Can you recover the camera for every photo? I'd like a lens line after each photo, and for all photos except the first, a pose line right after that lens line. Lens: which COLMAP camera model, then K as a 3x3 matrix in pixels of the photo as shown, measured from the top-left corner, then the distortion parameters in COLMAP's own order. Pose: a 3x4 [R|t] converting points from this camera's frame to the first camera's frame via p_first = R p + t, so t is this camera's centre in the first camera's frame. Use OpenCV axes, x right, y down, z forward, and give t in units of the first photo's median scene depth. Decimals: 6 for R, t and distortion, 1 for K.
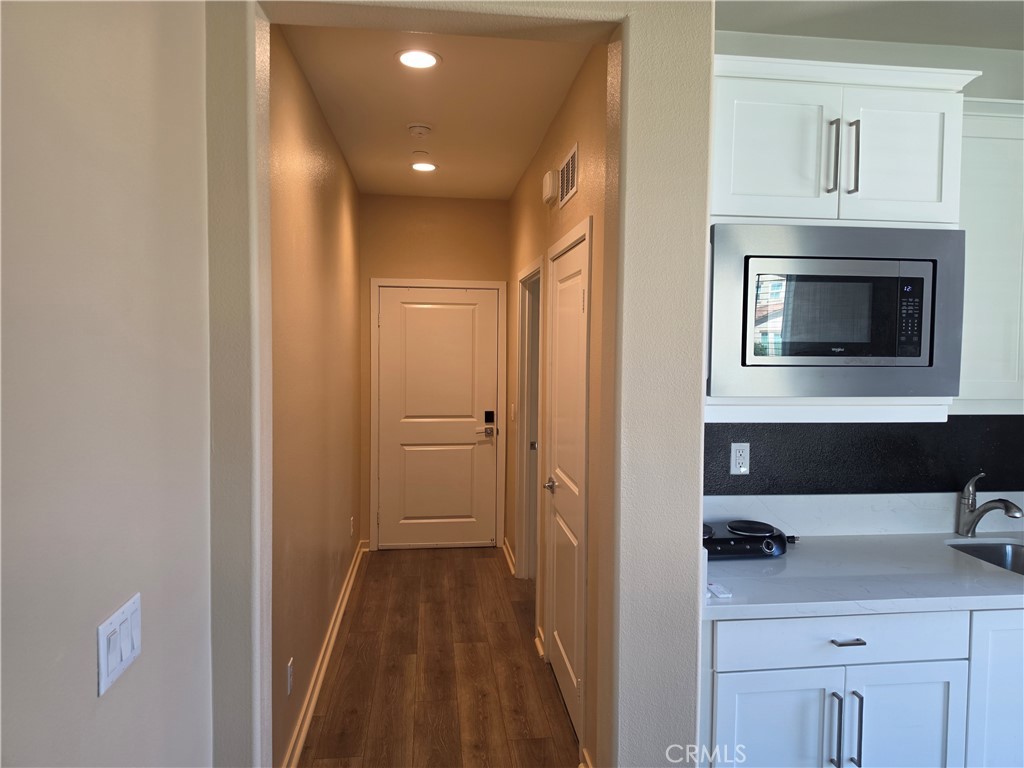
lens RADIAL K [[703.9, 0, 511.6], [0, 703.9, 373.9], [0, 0, 1]] dist [0.032823, -0.049916]
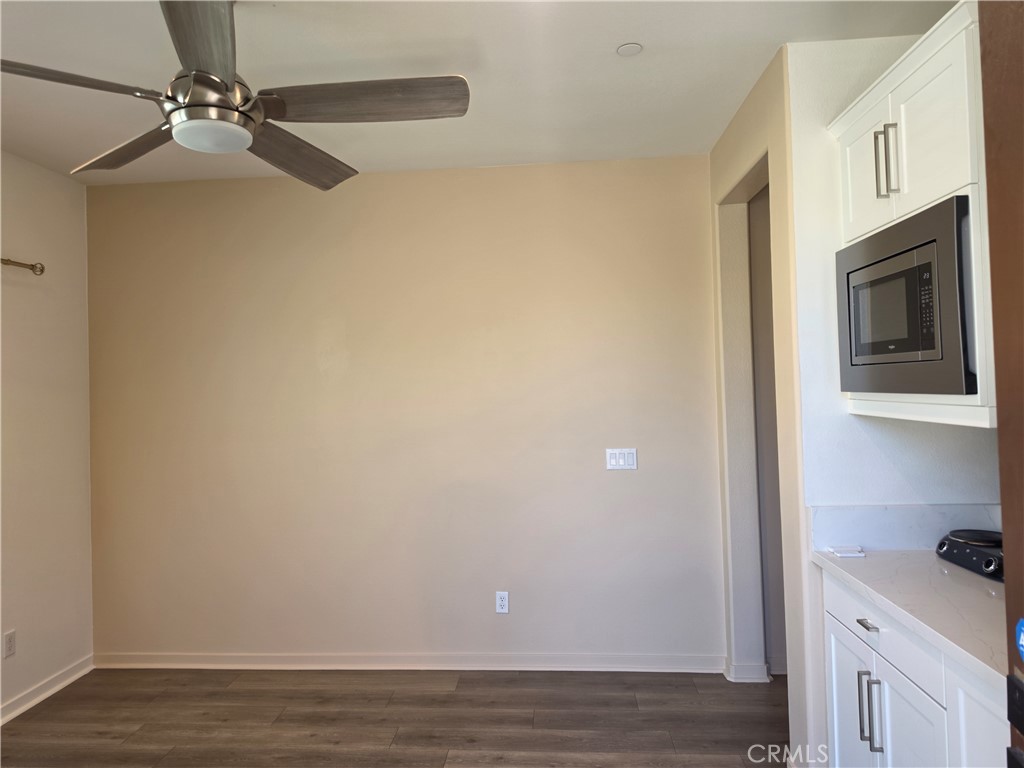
lens RADIAL K [[703.9, 0, 511.6], [0, 703.9, 373.9], [0, 0, 1]] dist [0.032823, -0.049916]
pose [[-0.183624, -0.016504, -0.982858, 1.545172], [-0.017018, 0.999763, -0.013609, 0.027449], [0.982849, 0.014228, -0.183861, 0.640384]]
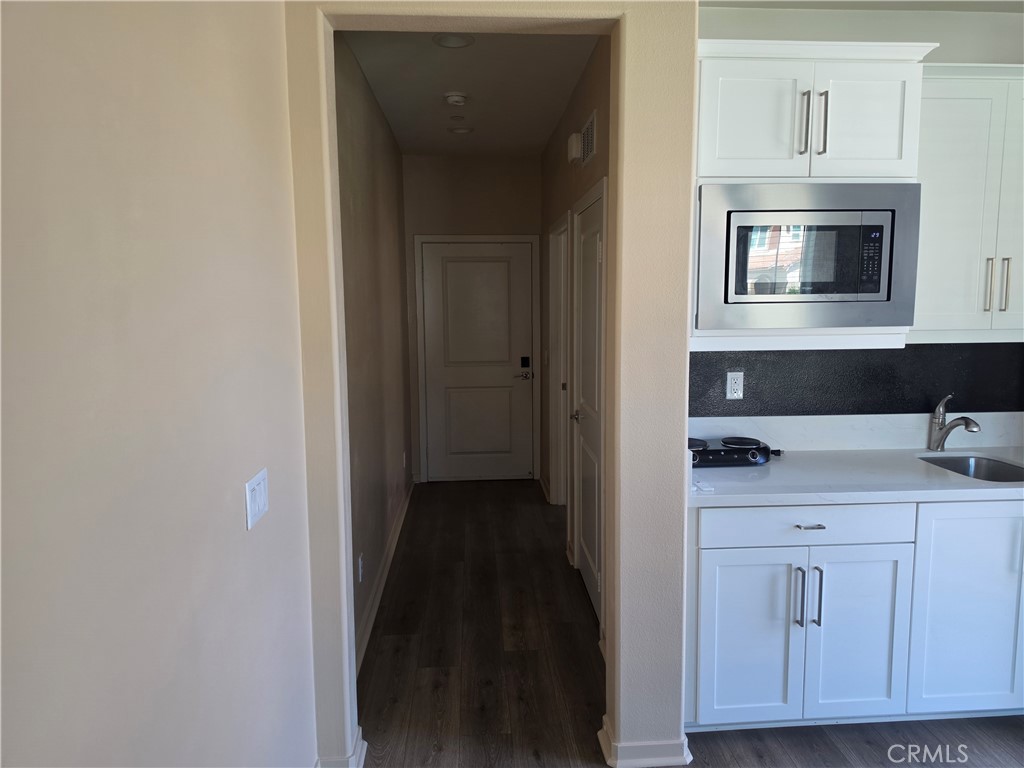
lens RADIAL K [[698.4, 0, 513.0], [0, 698.4, 377.7], [0, 0, 1]] dist [0.064992, -0.103816]
pose [[0.998231, -0.012859, -0.058055, 0.031357], [0.016930, 0.997390, 0.070192, 0.024132], [0.057001, -0.071051, 0.995843, -0.221987]]
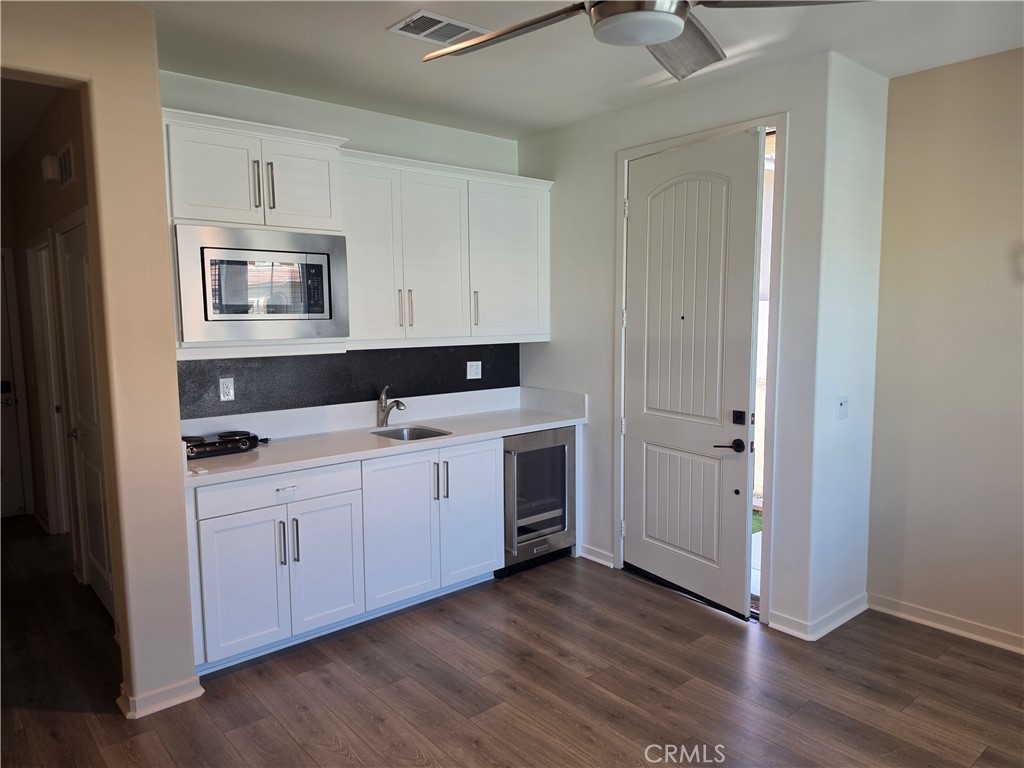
lens RADIAL K [[700.1, 0, 512.6], [0, 700.1, 389.5], [0, 0, 1]] dist [0.053405, -0.061286]
pose [[0.829777, -0.080404, 0.552272, 0.026486], [0.042529, 0.995800, 0.081078, 0.038449], [-0.556472, -0.043789, 0.829712, -0.602529]]
